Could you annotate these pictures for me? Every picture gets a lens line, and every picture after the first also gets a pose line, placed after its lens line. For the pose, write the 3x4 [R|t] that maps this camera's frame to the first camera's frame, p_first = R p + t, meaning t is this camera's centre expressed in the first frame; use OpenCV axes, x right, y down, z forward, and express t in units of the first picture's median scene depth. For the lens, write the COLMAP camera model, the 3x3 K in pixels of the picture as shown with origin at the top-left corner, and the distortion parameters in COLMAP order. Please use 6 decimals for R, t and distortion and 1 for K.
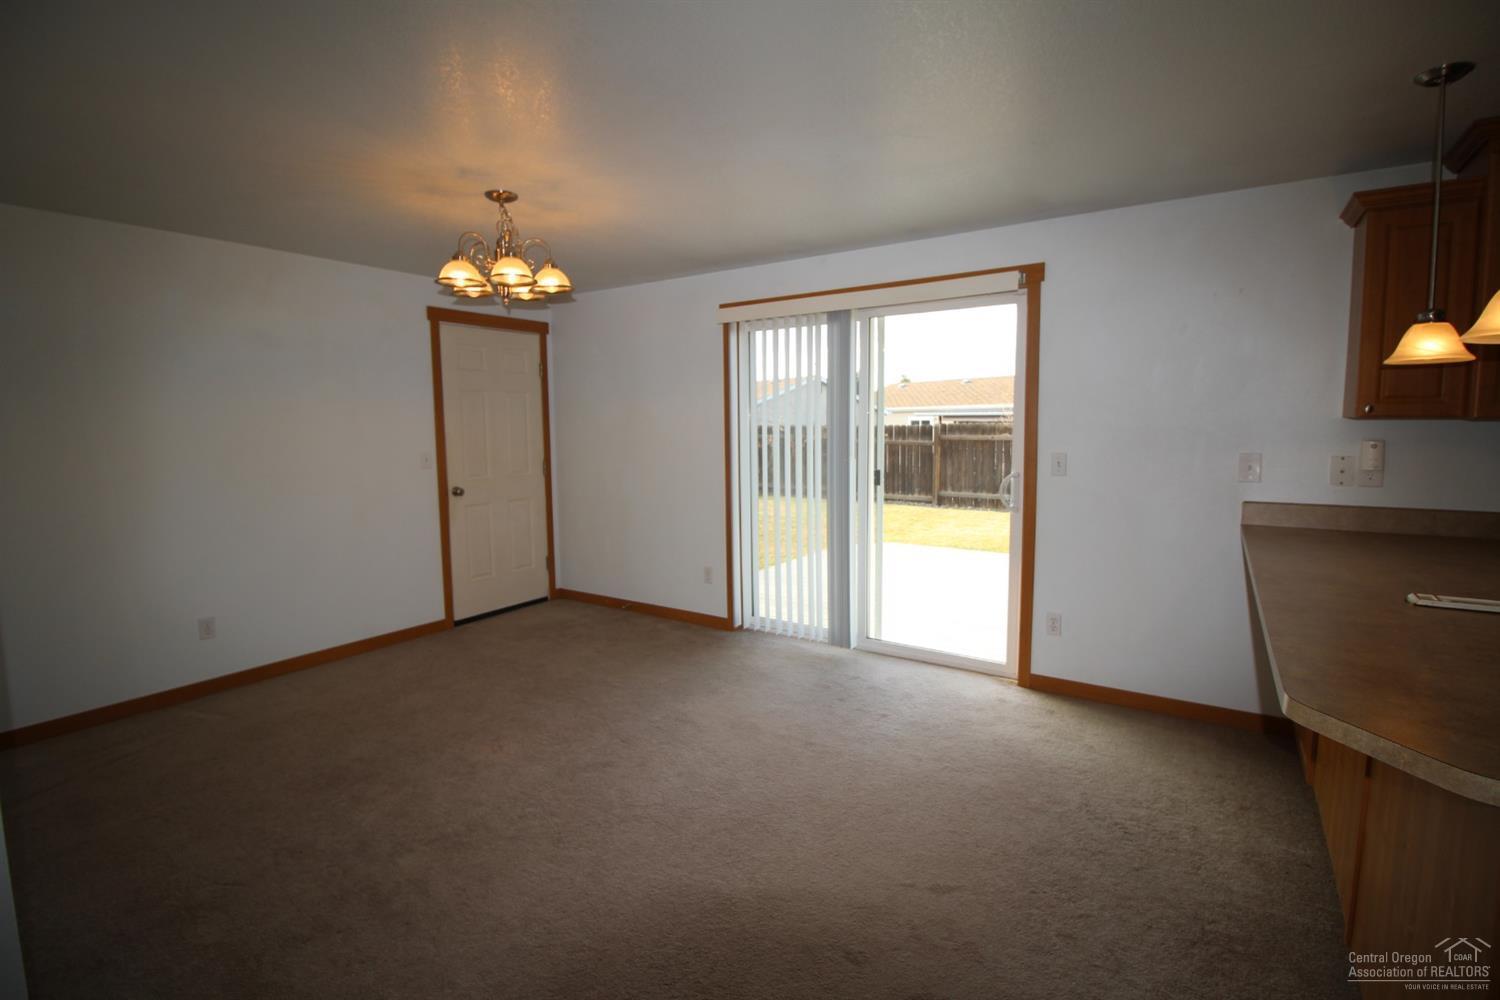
lens RADIAL K [[697.9, 0, 751.8], [0, 697.9, 496.1], [0, 0, 1]] dist [-0.008404, -0.007668]
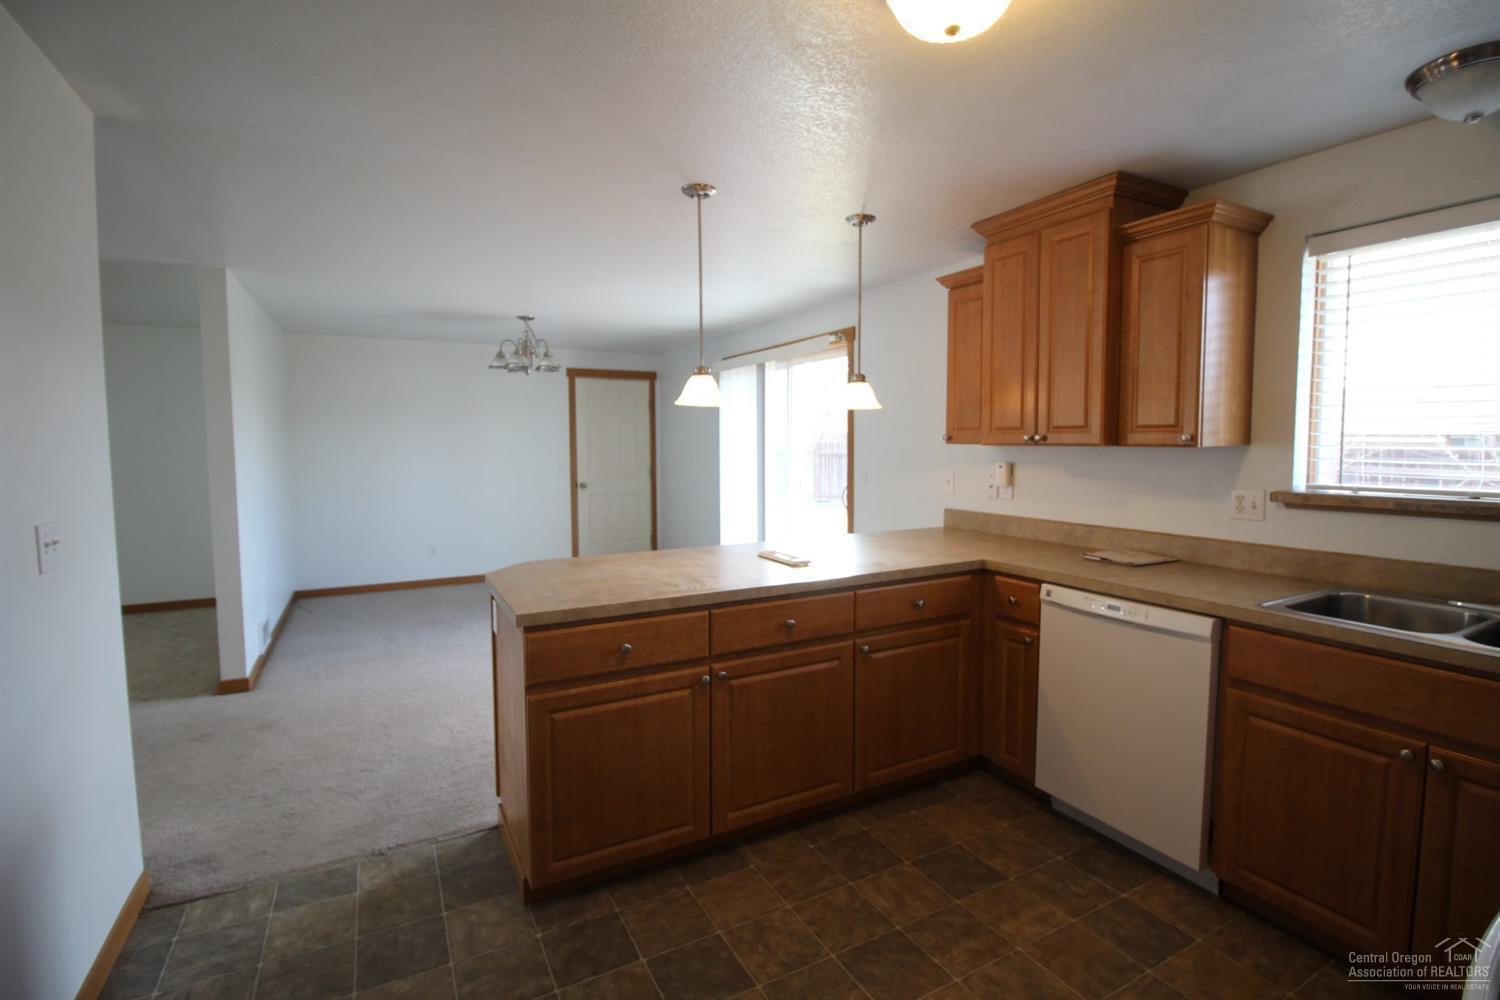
lens RADIAL K [[697.9, 0, 751.0], [0, 697.9, 497.0], [0, 0, 1]] dist [-0.008404, -0.007668]
pose [[0.882230, 0.045810, -0.468585, 1.240896], [-0.057002, 0.998327, -0.009722, 0.025262], [0.467355, 0.035288, 0.883365, -0.384073]]
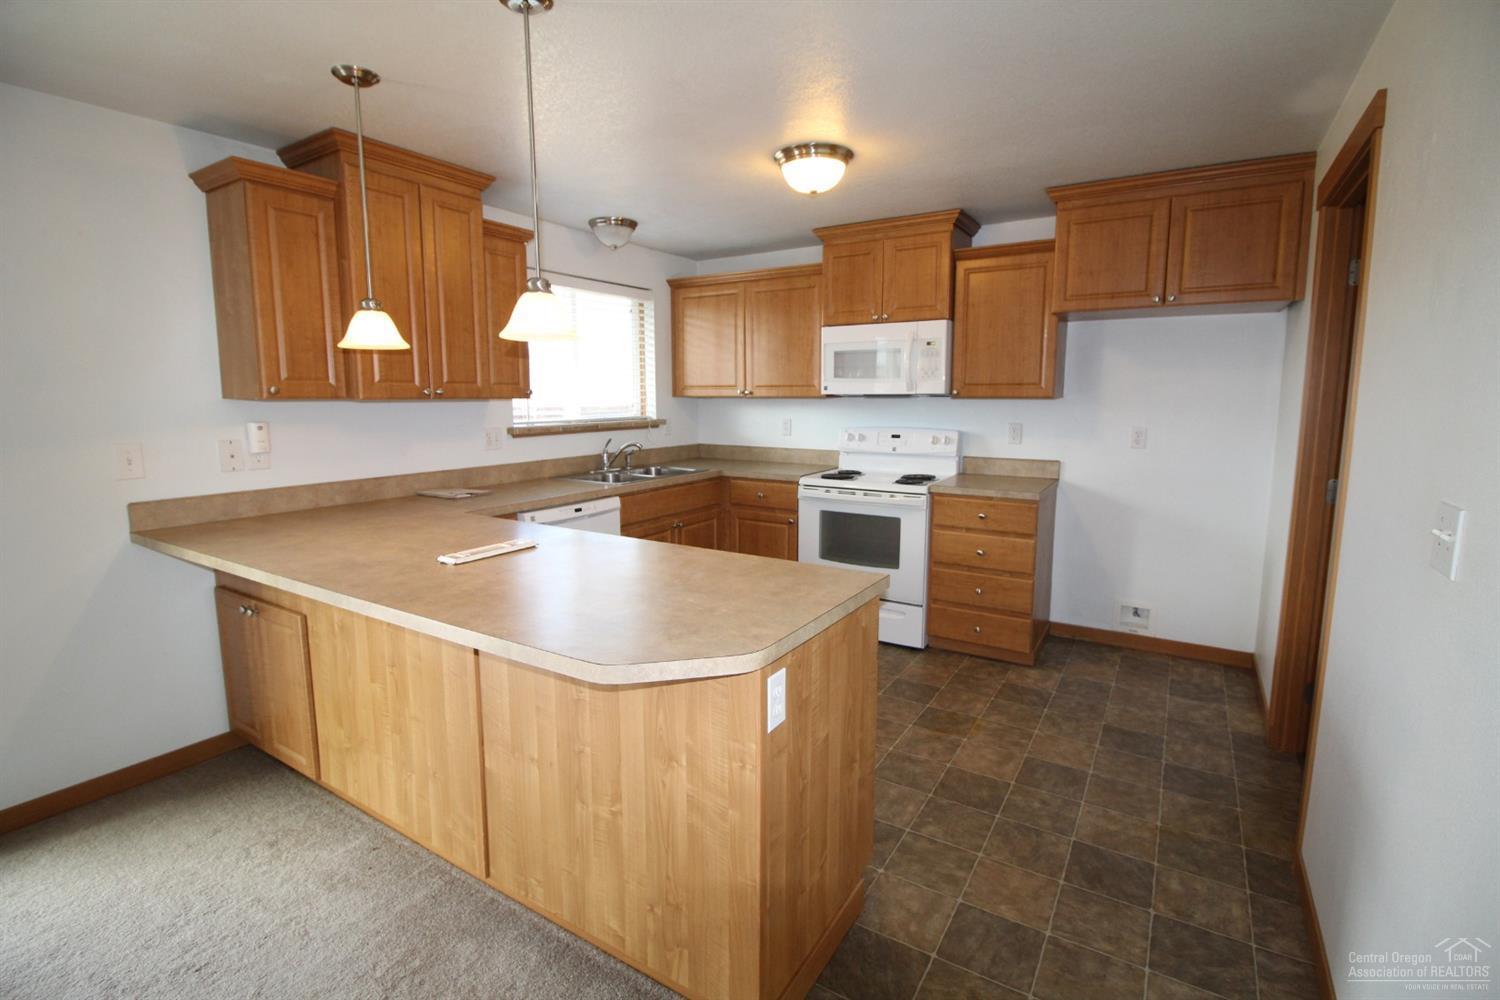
lens RADIAL K [[697.9, 0, 746.6], [0, 697.9, 490.2], [0, 0, 1]] dist [-0.008404, -0.007668]
pose [[-0.023090, -0.126214, 0.991734, -0.117282], [0.107906, 0.985889, 0.127982, -0.040055], [-0.993893, 0.109969, -0.009145, 0.356761]]
